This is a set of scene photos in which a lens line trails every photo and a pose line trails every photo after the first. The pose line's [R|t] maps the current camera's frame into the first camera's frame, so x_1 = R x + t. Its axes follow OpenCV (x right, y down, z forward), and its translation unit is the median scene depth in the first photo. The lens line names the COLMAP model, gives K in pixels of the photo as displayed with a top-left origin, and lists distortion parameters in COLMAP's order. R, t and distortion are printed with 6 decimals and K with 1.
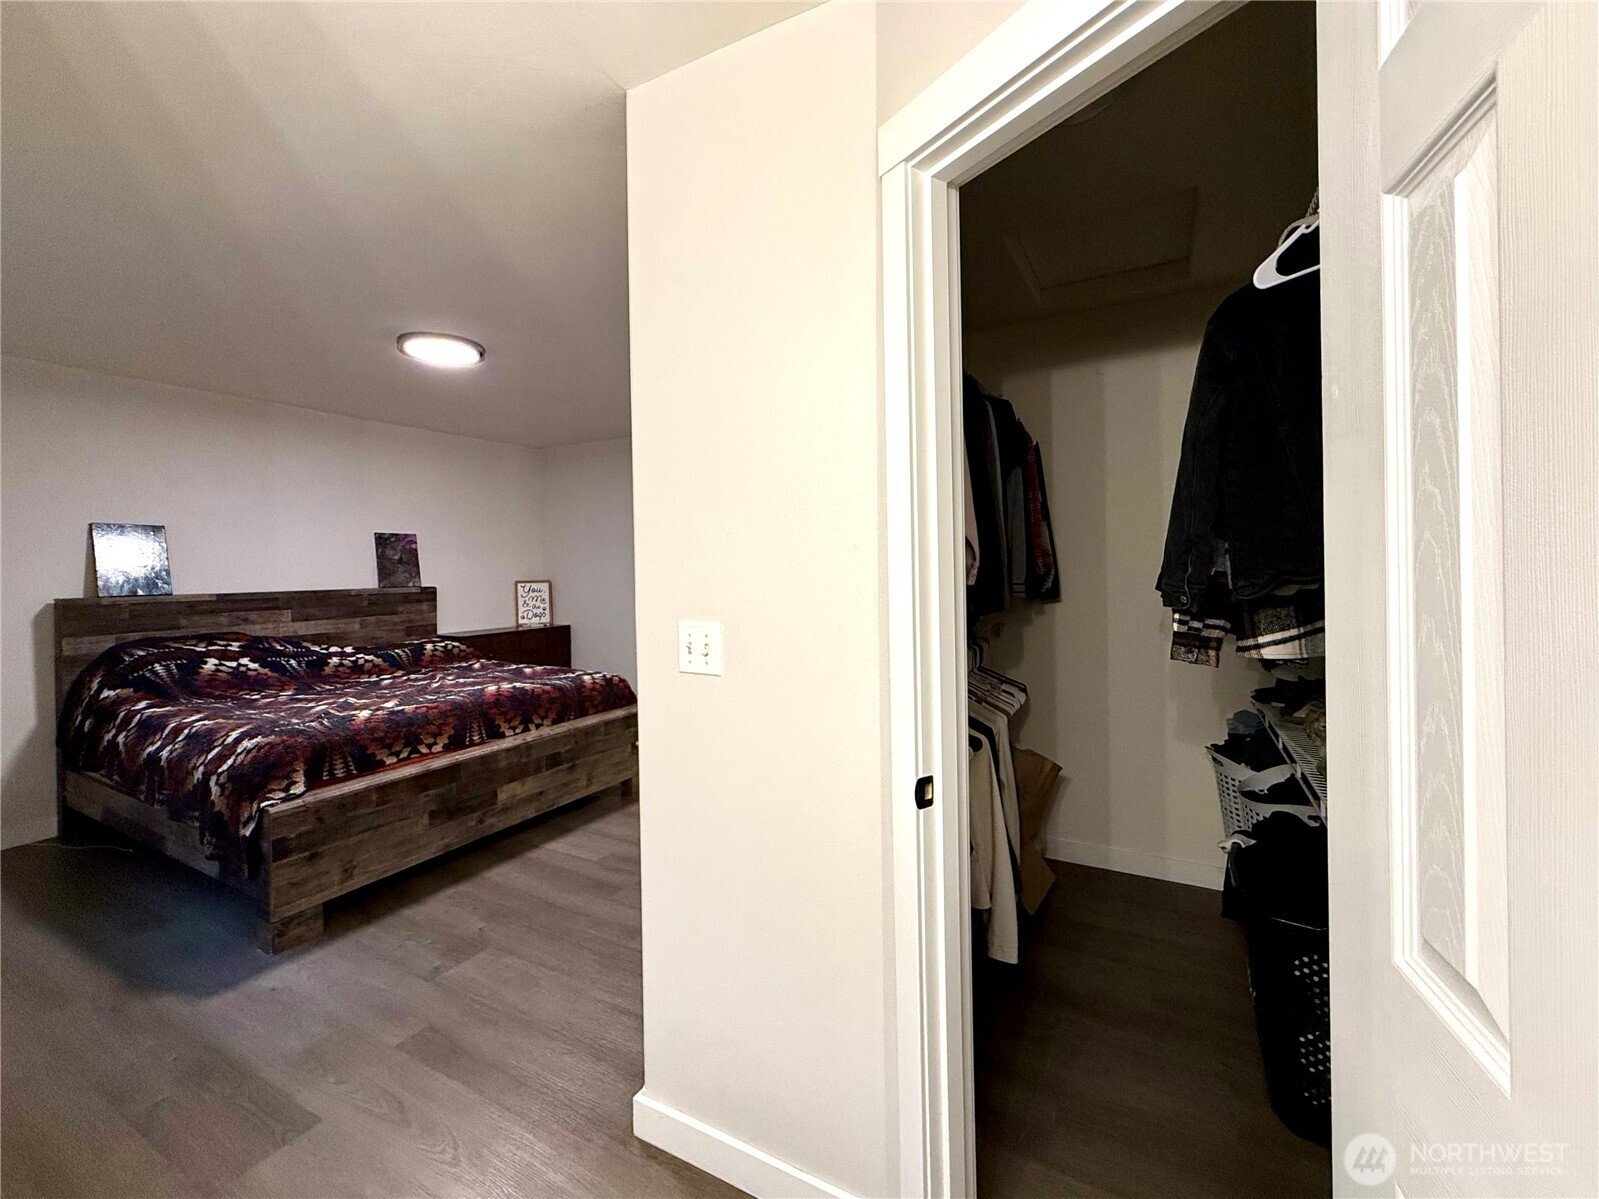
lens RADIAL K [[634.9, 0, 802.0], [0, 634.9, 586.8], [0, 0, 1]] dist [-0.003525, 0.000323]
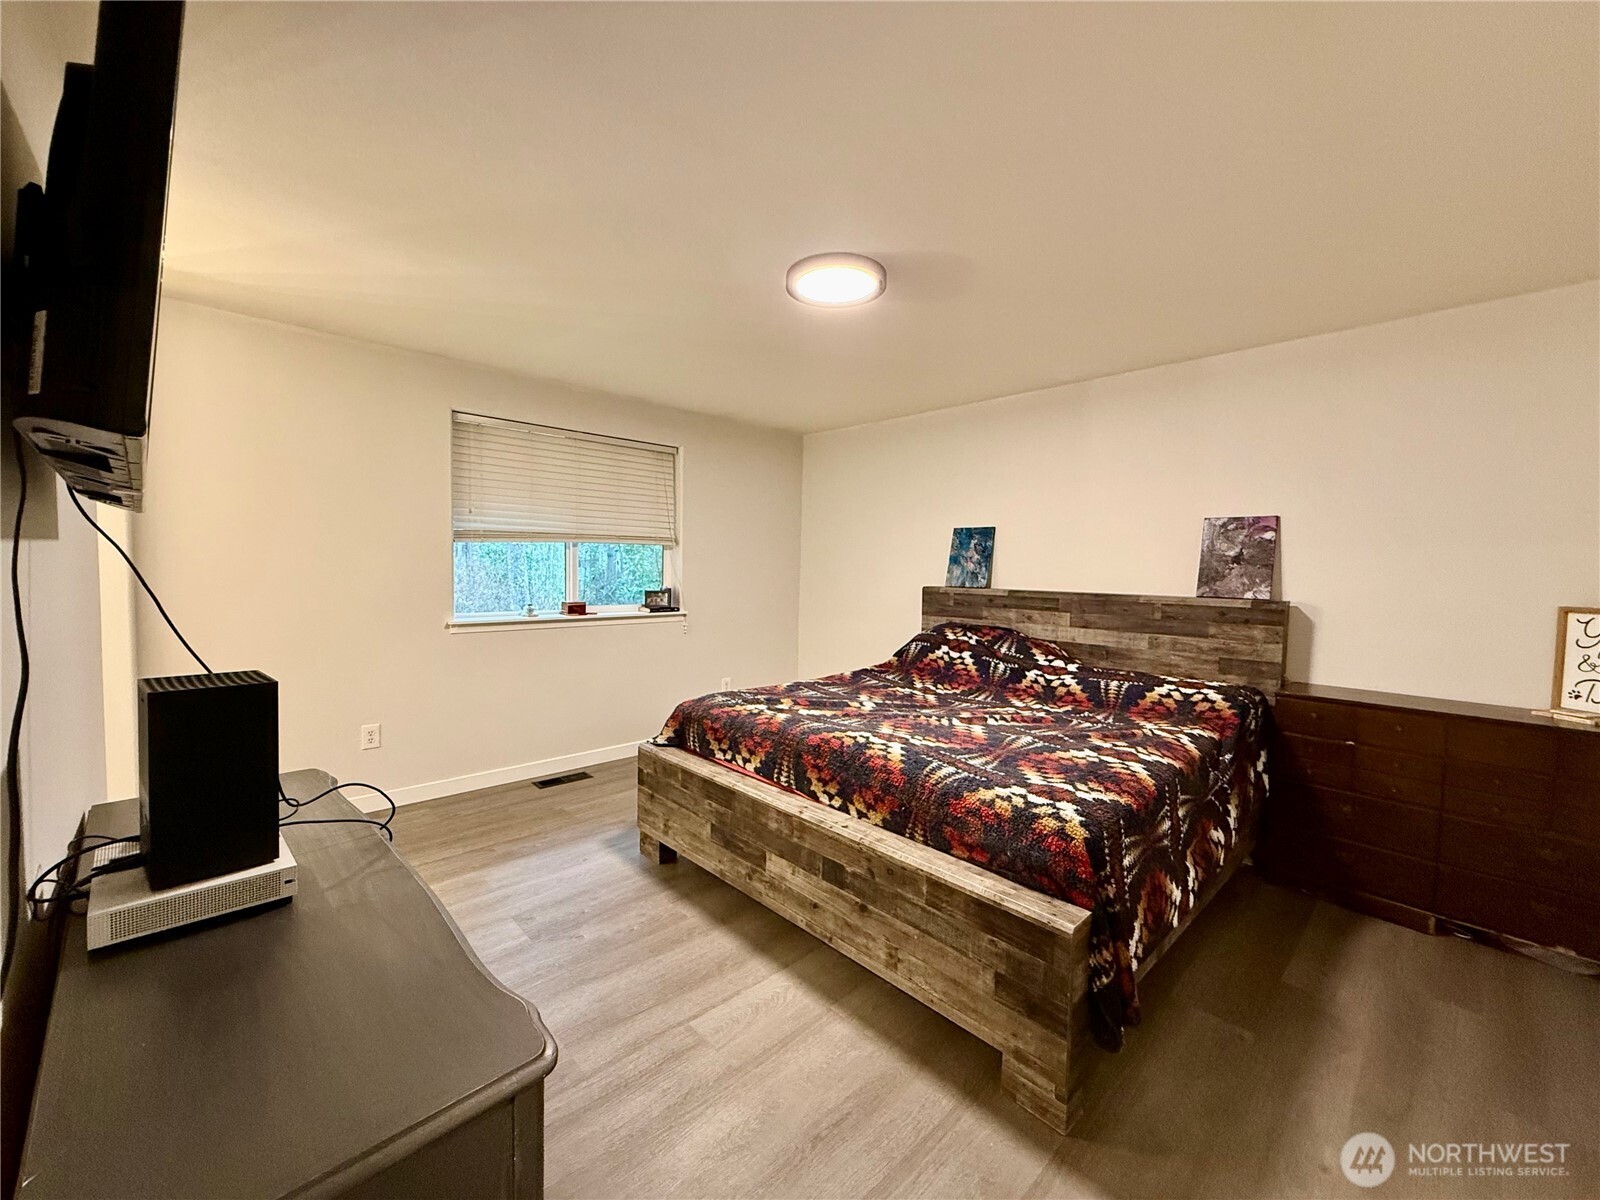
lens RADIAL K [[635.3, 0, 798.5], [0, 635.3, 604.4], [0, 0, 1]] dist [-0.003525, 0.000323]
pose [[-0.305377, 0.064671, -0.950033, 0.176484], [-0.045707, 0.995546, 0.082461, -0.035949], [0.951134, 0.068604, -0.301061, 1.016796]]
